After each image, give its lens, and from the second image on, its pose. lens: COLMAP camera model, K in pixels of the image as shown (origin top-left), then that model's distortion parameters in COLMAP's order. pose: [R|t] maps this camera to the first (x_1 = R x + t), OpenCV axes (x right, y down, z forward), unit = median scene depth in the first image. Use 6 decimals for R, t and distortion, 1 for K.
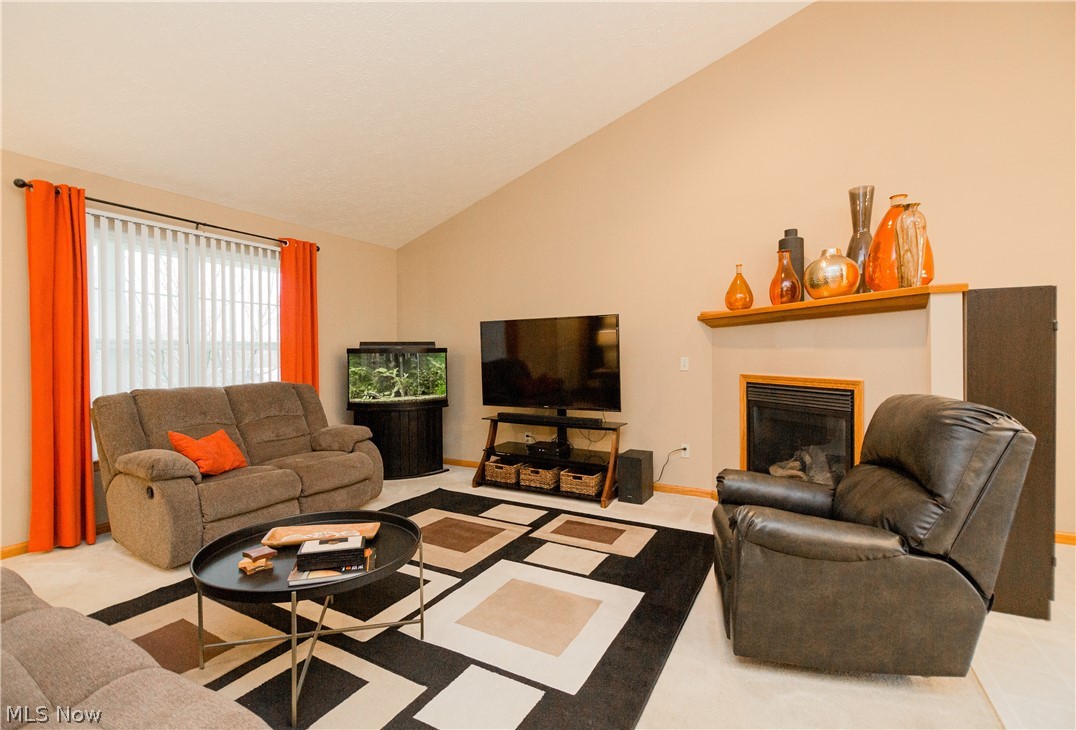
lens RADIAL K [[489.9, 0, 544.4], [0, 489.9, 364.6], [0, 0, 1]] dist [-0.009991, -0.000028]
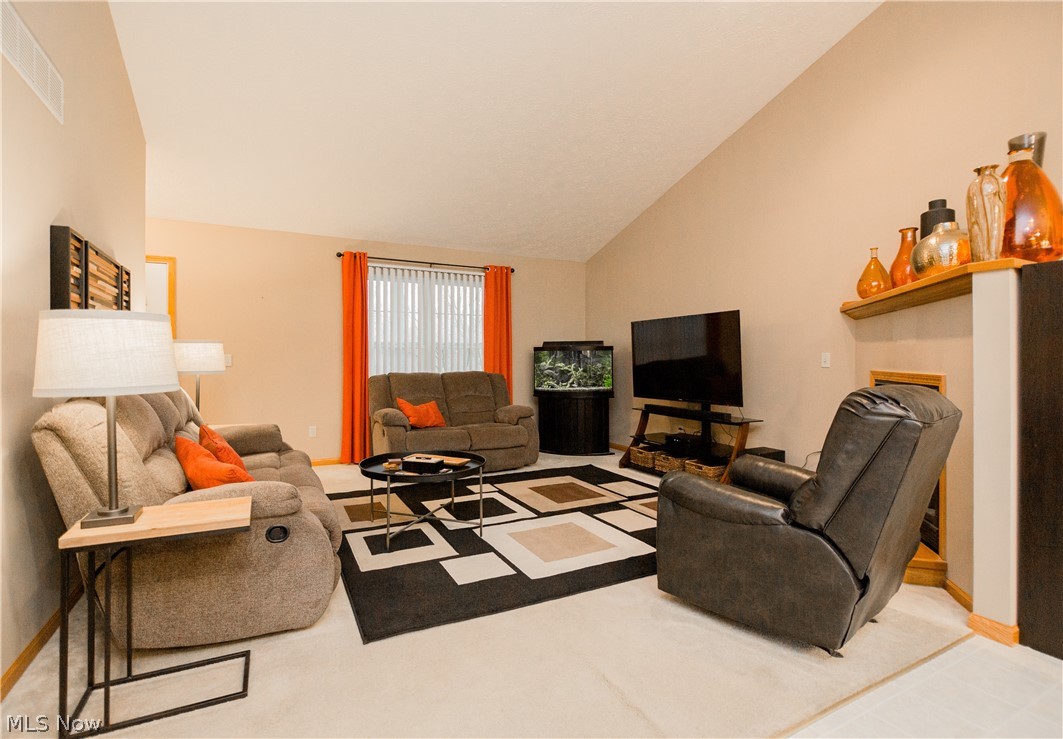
lens RADIAL K [[511.4, 0, 531.5], [0, 511.4, 369.5], [0, 0, 1]] dist [-0.010565, 0.000090]
pose [[0.830667, 0.014491, -0.556581, 0.357363], [-0.012199, 0.999895, 0.007827, 0.015847], [0.556636, 0.000288, 0.830756, -0.106016]]
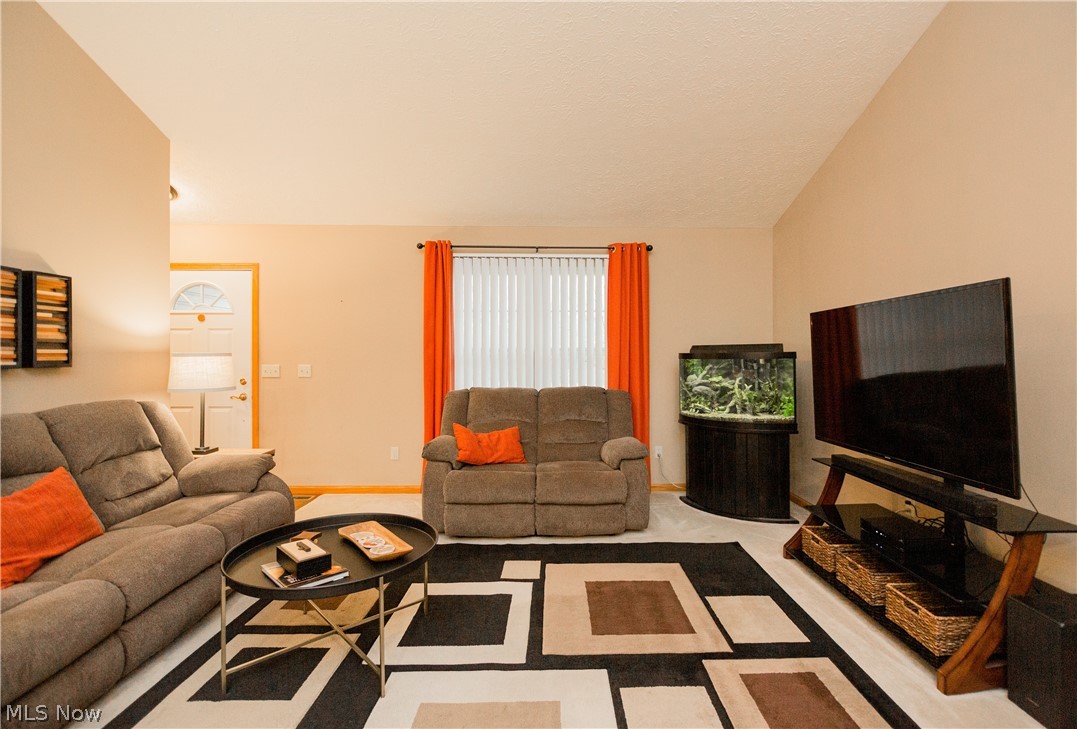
lens RADIAL K [[502.8, 0, 561.4], [0, 502.8, 363.9], [0, 0, 1]] dist [-0.021233, -0.000455]
pose [[0.492049, 0.016829, -0.870405, 0.316988], [-0.018995, 0.999783, 0.008592, -0.019517], [0.870360, 0.012305, 0.492262, 0.400123]]
